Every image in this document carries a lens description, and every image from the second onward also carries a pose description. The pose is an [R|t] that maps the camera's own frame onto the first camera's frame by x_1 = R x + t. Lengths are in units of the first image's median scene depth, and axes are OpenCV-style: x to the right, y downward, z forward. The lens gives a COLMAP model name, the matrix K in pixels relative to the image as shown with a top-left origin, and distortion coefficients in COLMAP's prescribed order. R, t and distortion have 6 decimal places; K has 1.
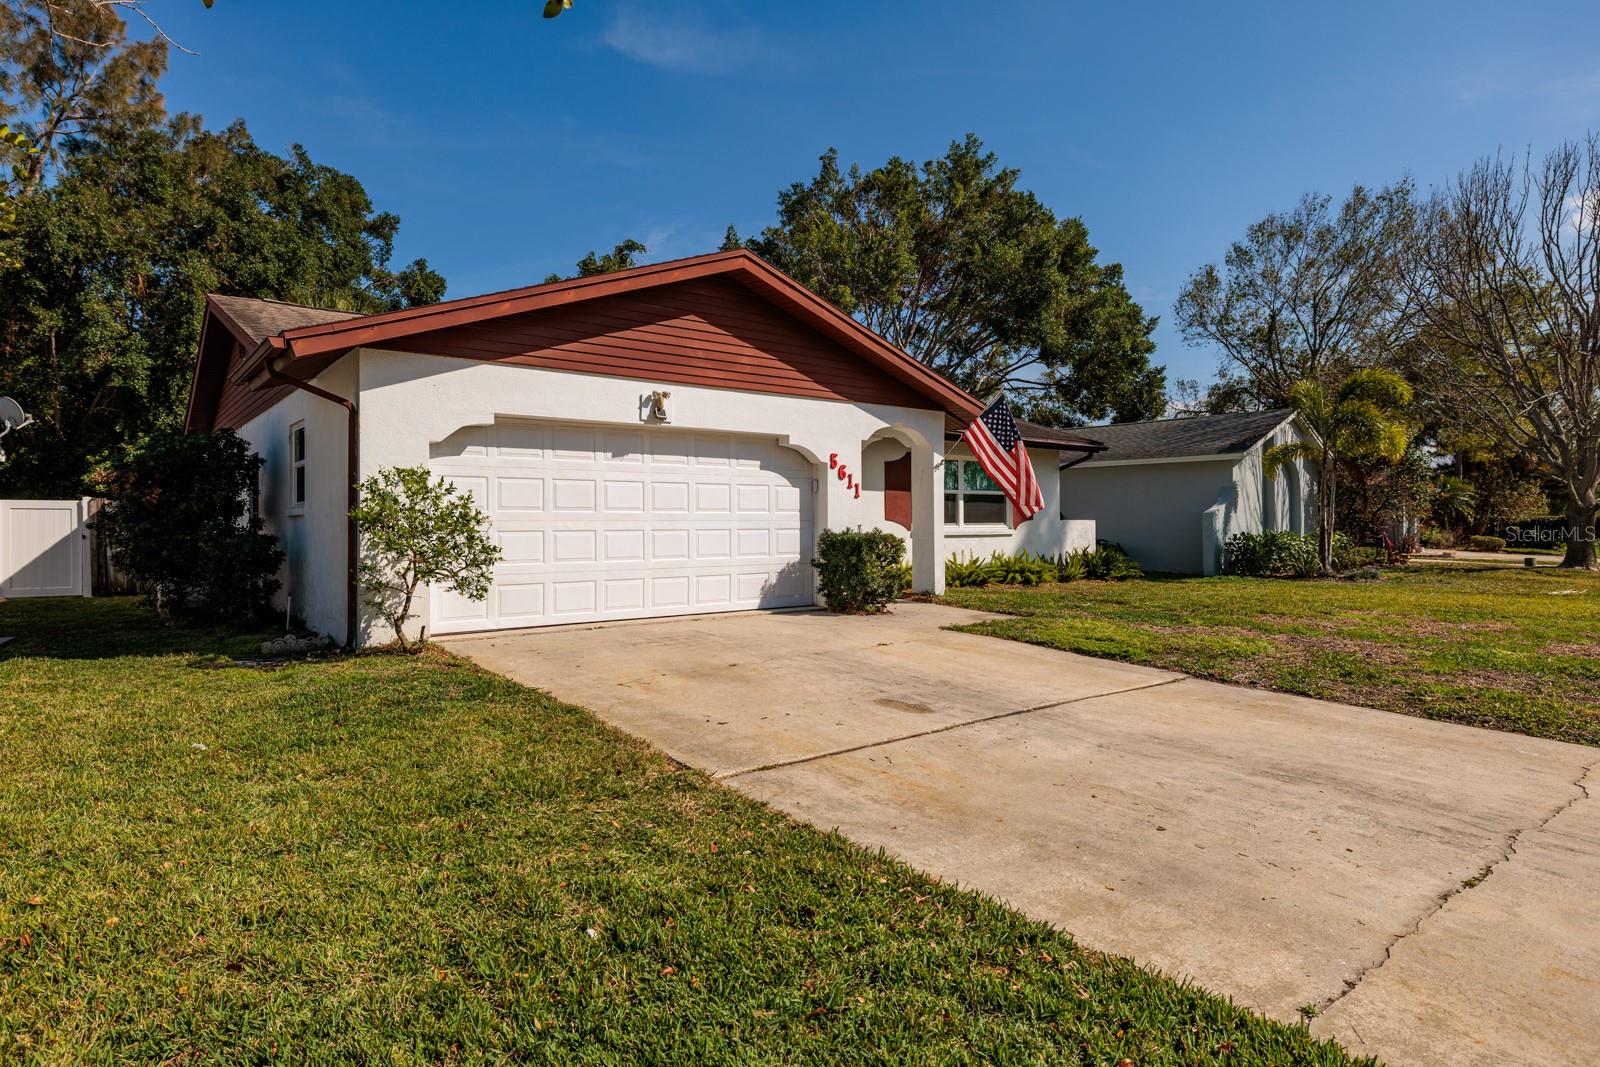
lens RADIAL K [[890.3, 0, 765.8], [0, 890.3, 510.4], [0, 0, 1]] dist [0.008536, -0.002795]
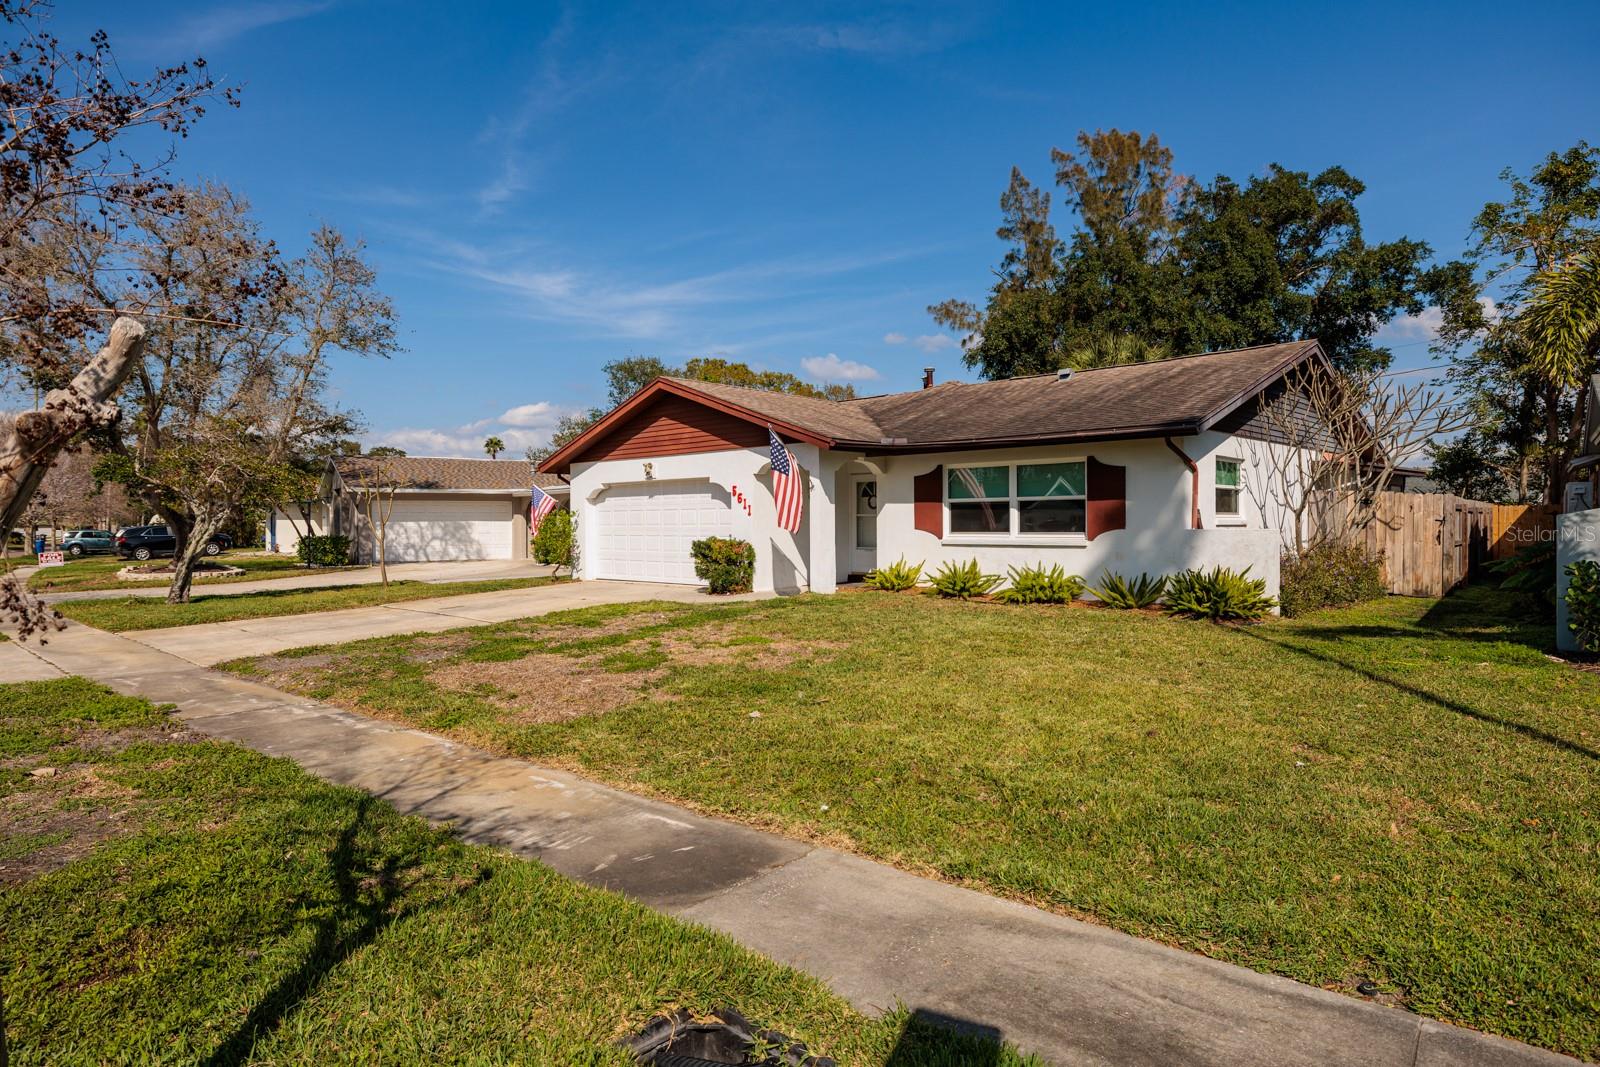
lens RADIAL K [[941.8, 0, 795.0], [0, 941.8, 529.3], [0, 0, 1]] dist [-0.007400, 0.003760]
pose [[0.142632, 0.010256, -0.989723, 1.227566], [0.022563, 0.999653, 0.013611, -0.008105], [0.989519, -0.024273, 0.142351, 0.655904]]
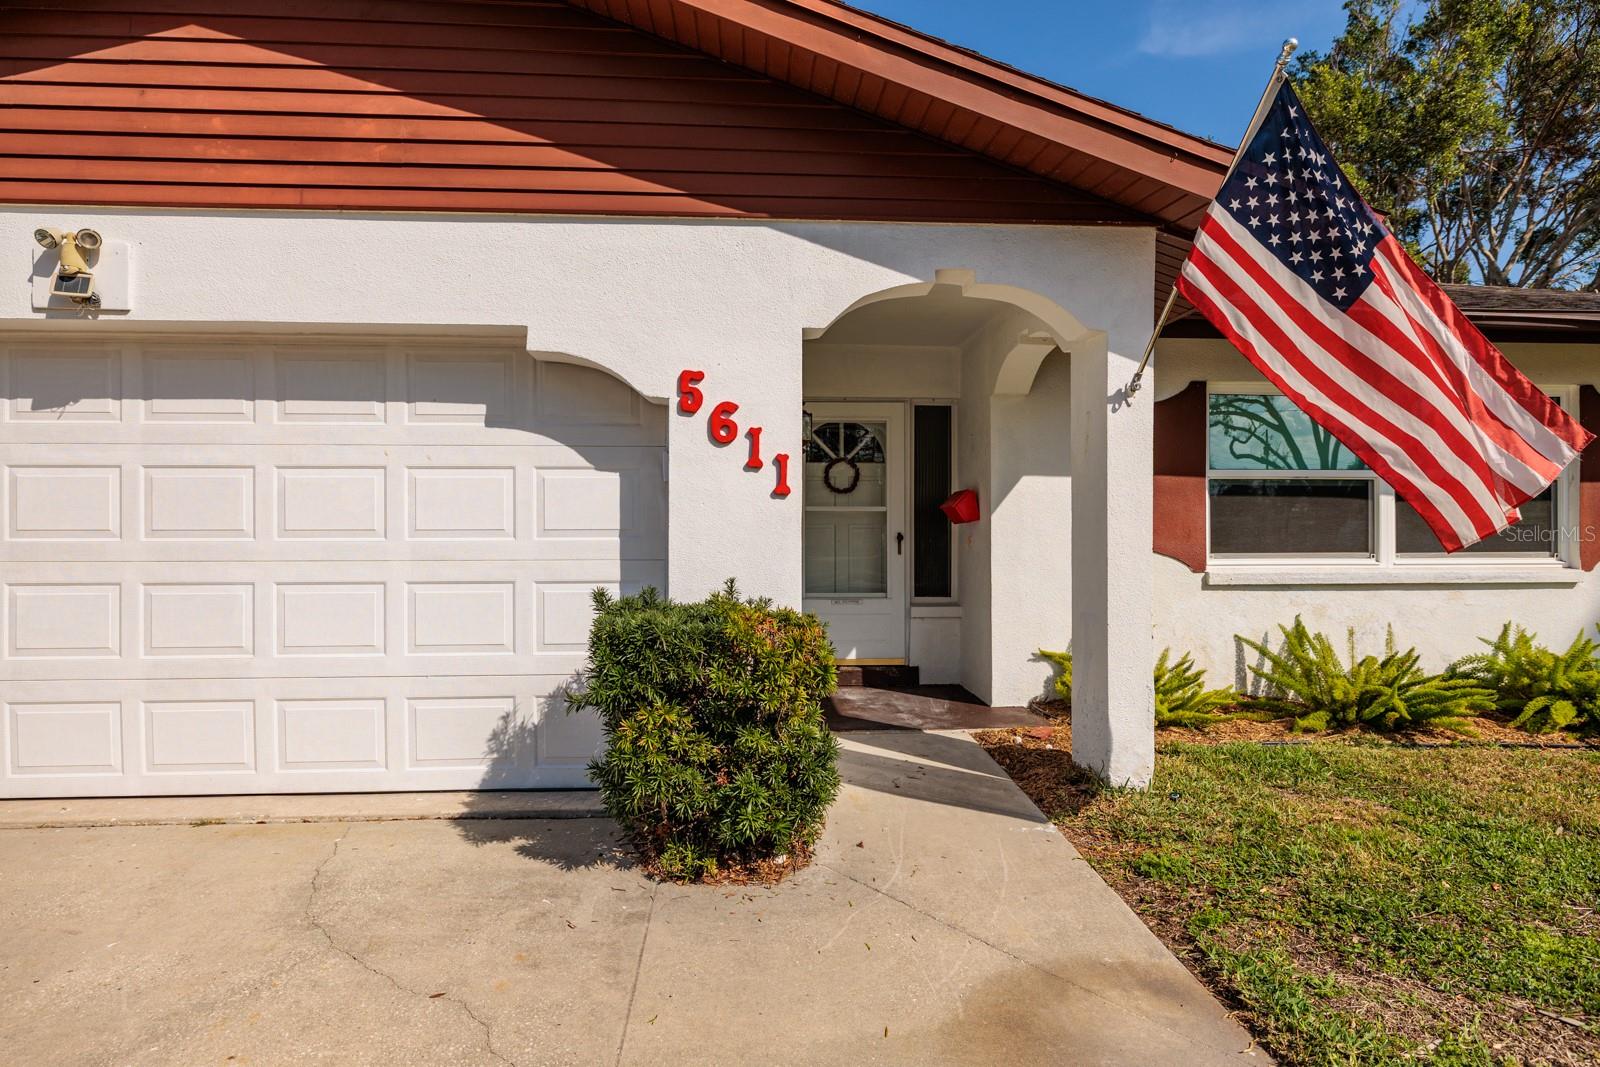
lens RADIAL K [[845.7, 0, 791.2], [0, 845.7, 529.2], [0, 0, 1]] dist [0.000574, 0.000147]
pose [[0.825575, 0.006837, -0.564251, 0.222519], [0.005669, 0.999776, 0.020408, -0.006159], [0.564264, -0.020048, 0.825351, 0.559541]]
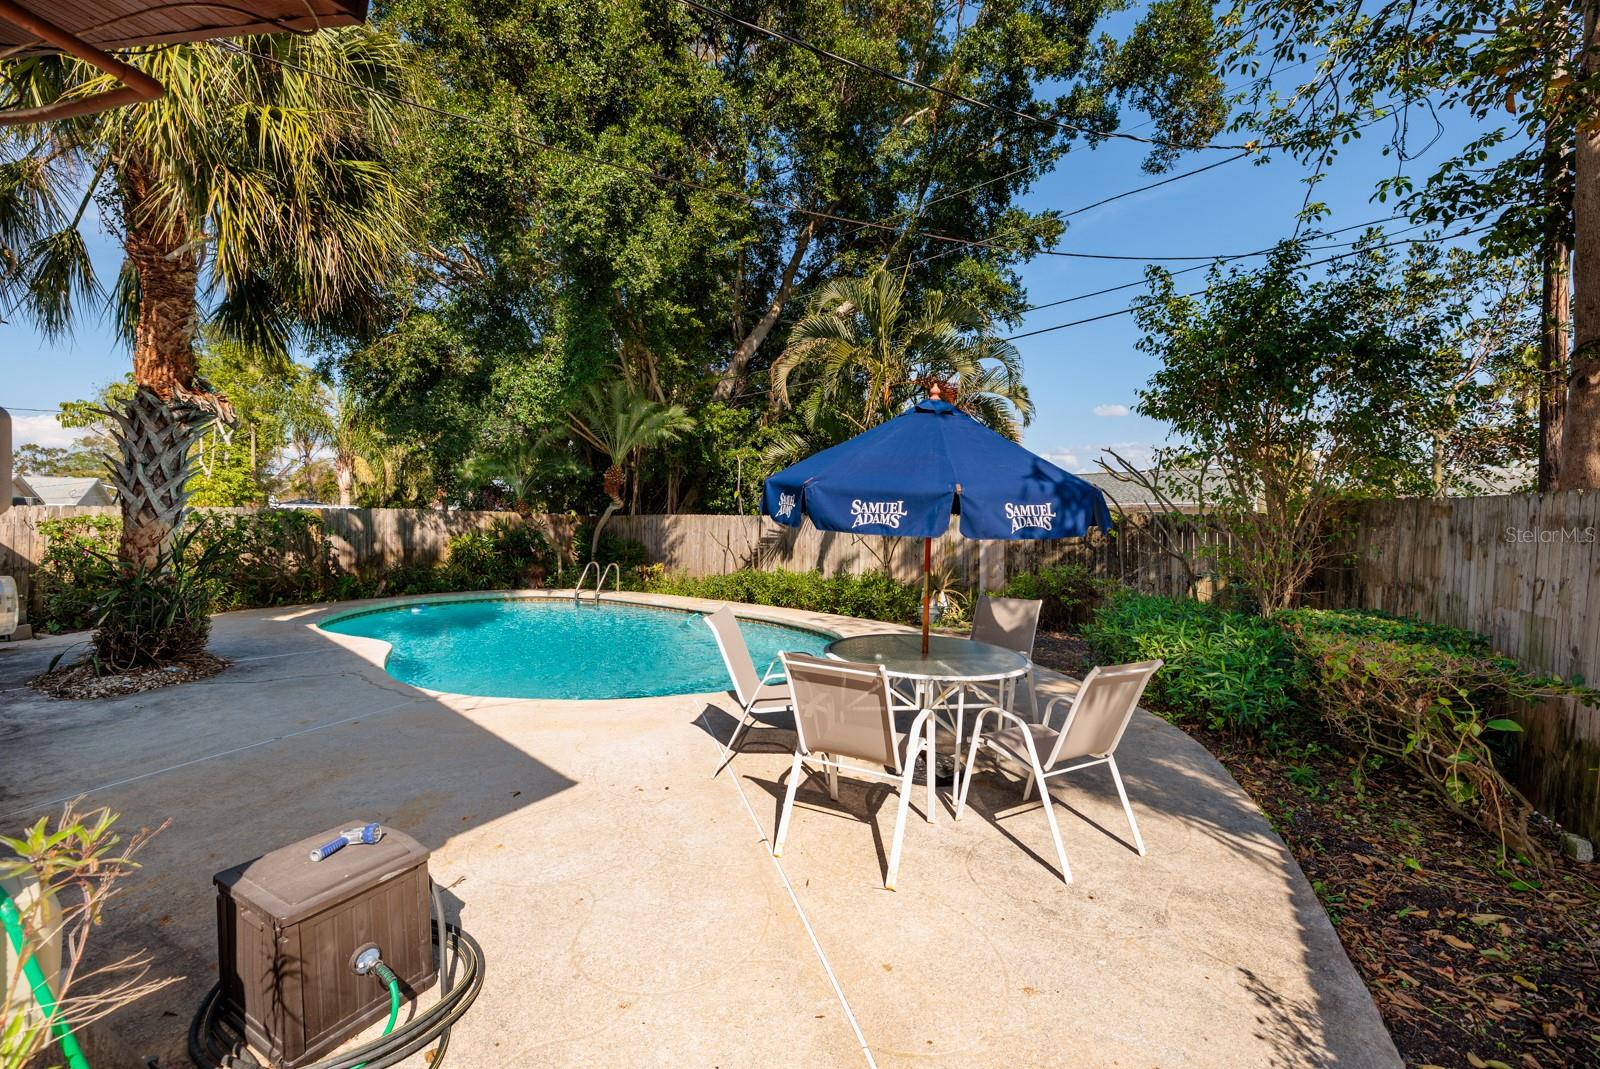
lens RADIAL K [[674.0, 0, 801.1], [0, 674.0, 523.5], [0, 0, 1]] dist [-0.000102, -0.000090]
pose [[0.314746, 0.007743, -0.949144, -0.247916], [0.013359, 0.999832, 0.012587, 0.022114], [0.949082, -0.016641, 0.314589, 1.950209]]
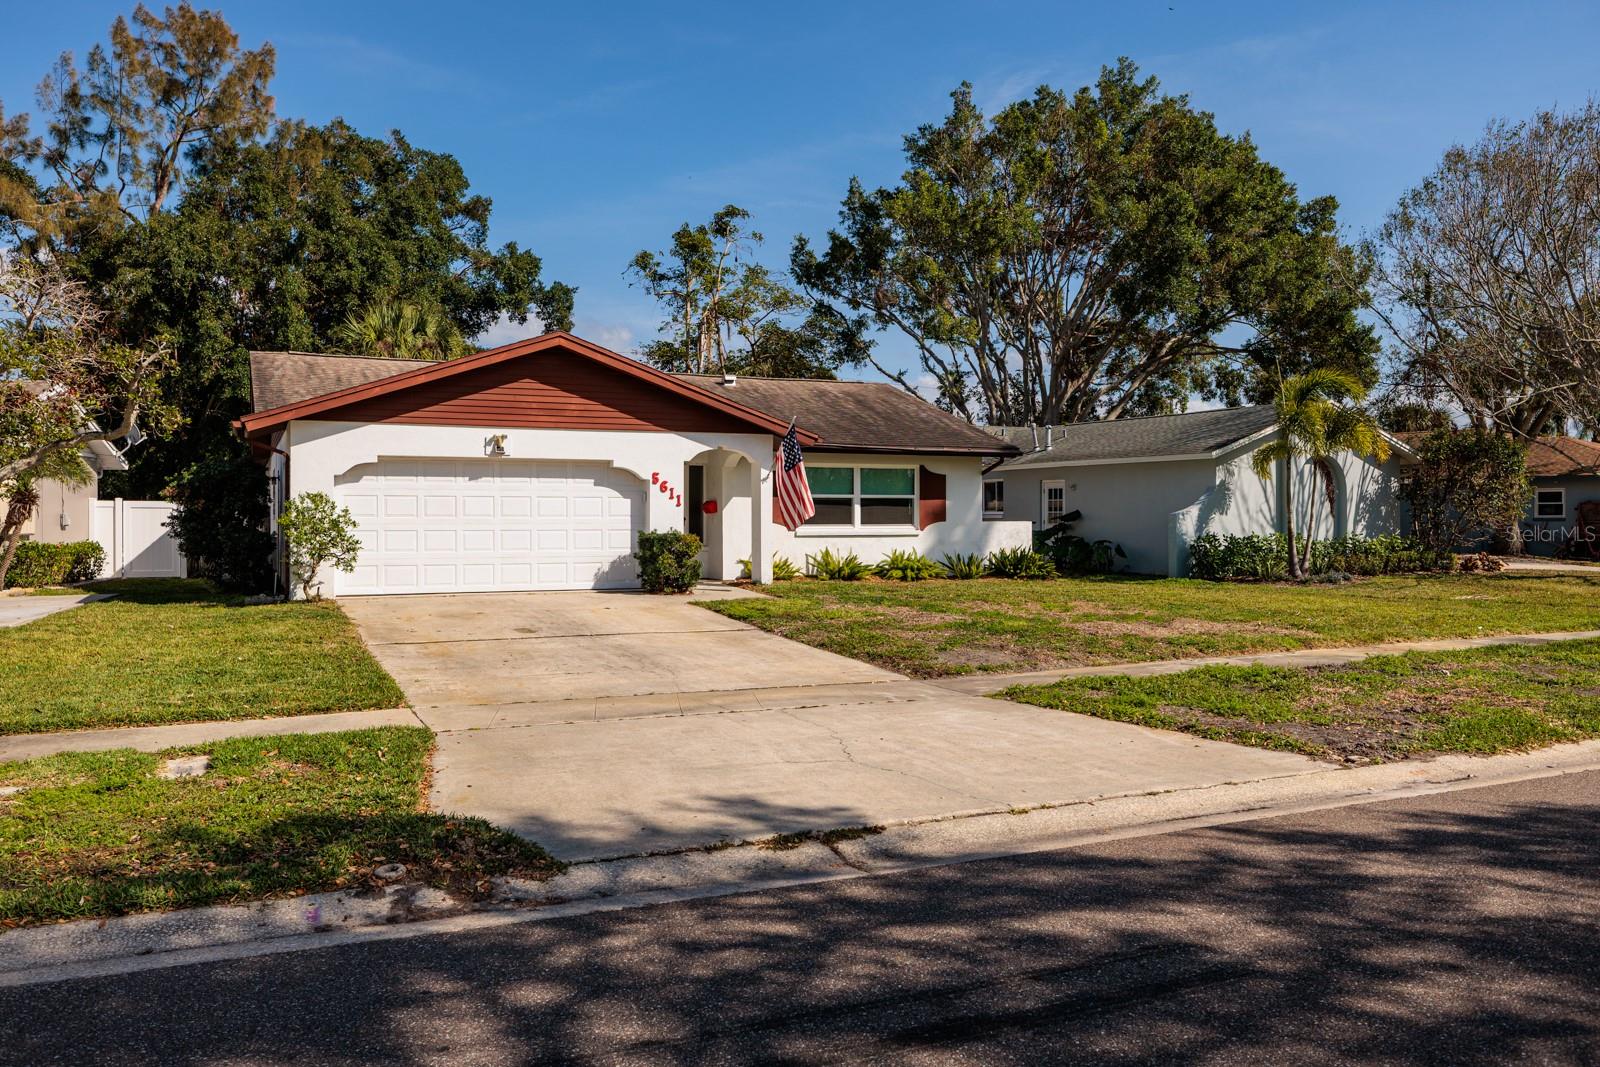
lens RADIAL K [[1216.8, 0, 798.8], [0, 1216.8, 541.9], [0, 0, 1]] dist [-0.020980, 0.022563]
pose [[0.974541, 0.010652, -0.223957, 0.511621], [-0.002132, 0.999266, 0.038248, -0.023061], [0.224200, -0.036797, 0.973848, -0.522691]]
